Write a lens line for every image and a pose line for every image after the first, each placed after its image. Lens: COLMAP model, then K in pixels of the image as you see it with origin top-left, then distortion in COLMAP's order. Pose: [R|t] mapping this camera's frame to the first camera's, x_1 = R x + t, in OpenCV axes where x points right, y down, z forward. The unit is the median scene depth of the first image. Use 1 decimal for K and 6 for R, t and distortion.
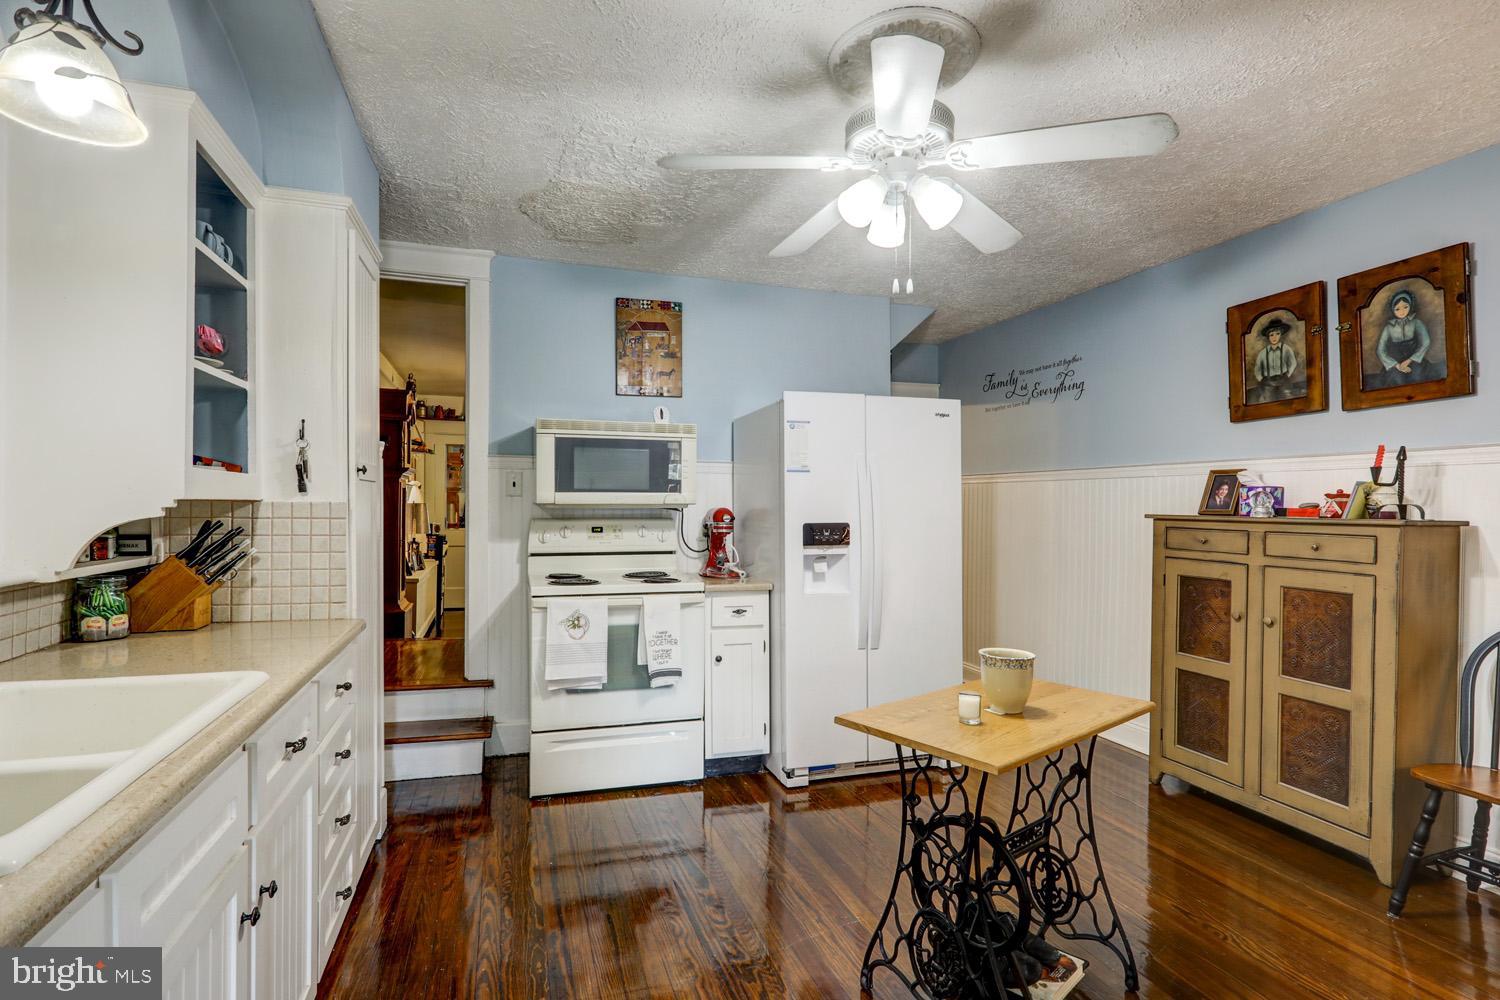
lens RADIAL K [[720.0, 0, 737.2], [0, 720.0, 507.8], [0, 0, 1]] dist [-0.005898, 0.006683]
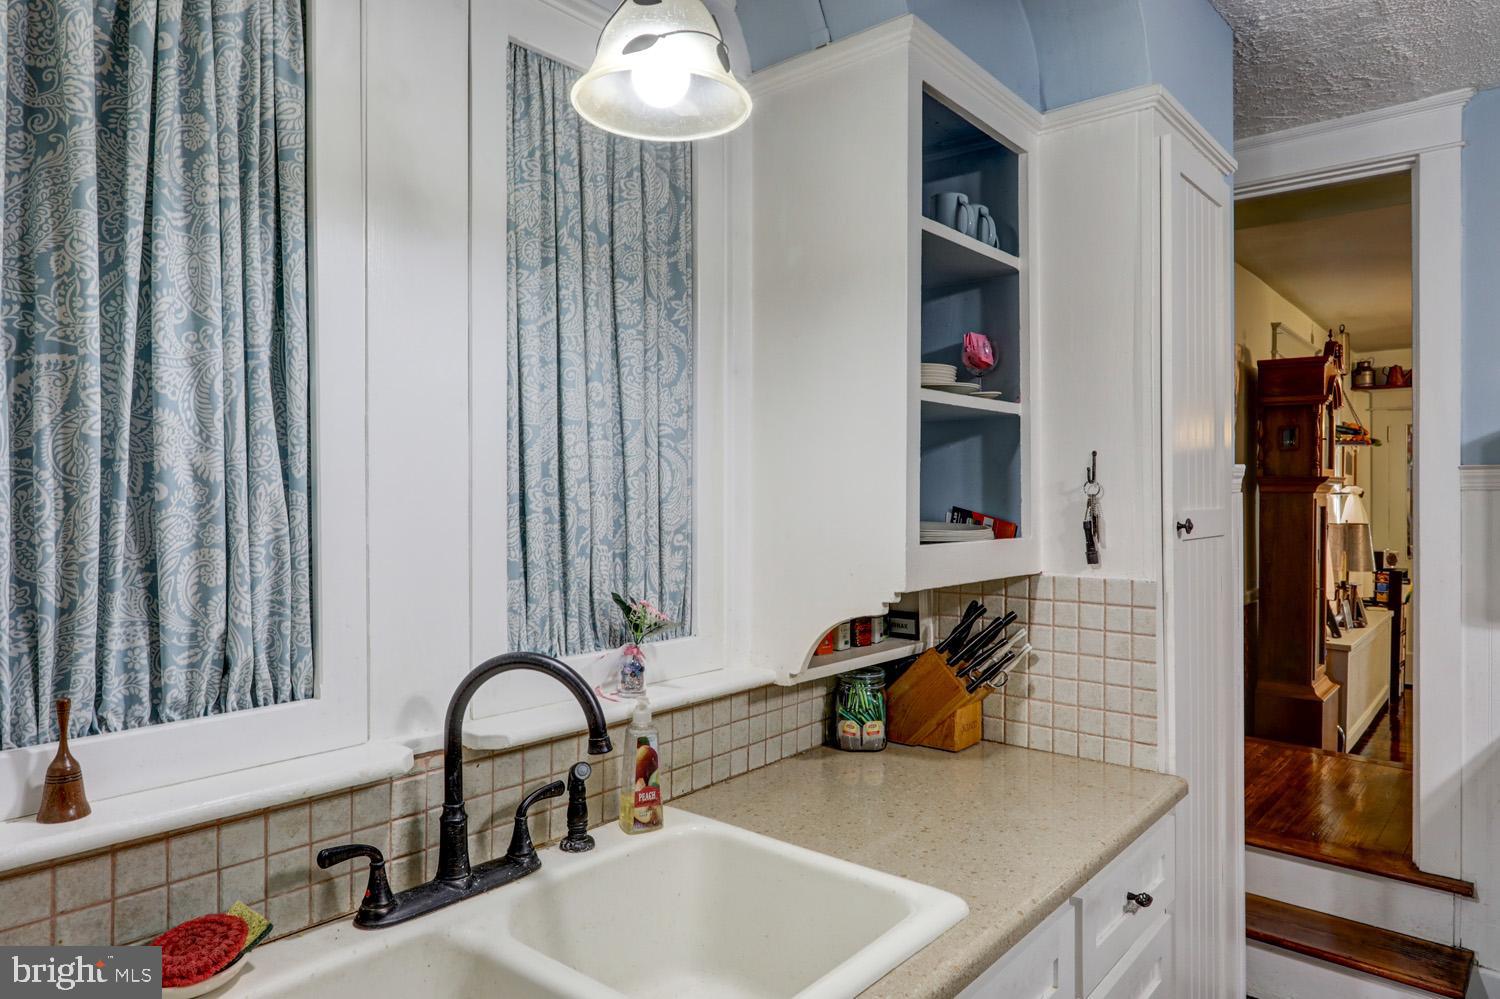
lens RADIAL K [[940.5, 0, 750.0], [0, 940.5, 493.7], [0, 0, 1]] dist [0.003770, -0.002875]
pose [[0.530950, -0.005764, -0.847384, -0.037542], [-0.001994, 0.999966, -0.008051, -0.060334], [0.847401, 0.005964, 0.530920, 0.222308]]
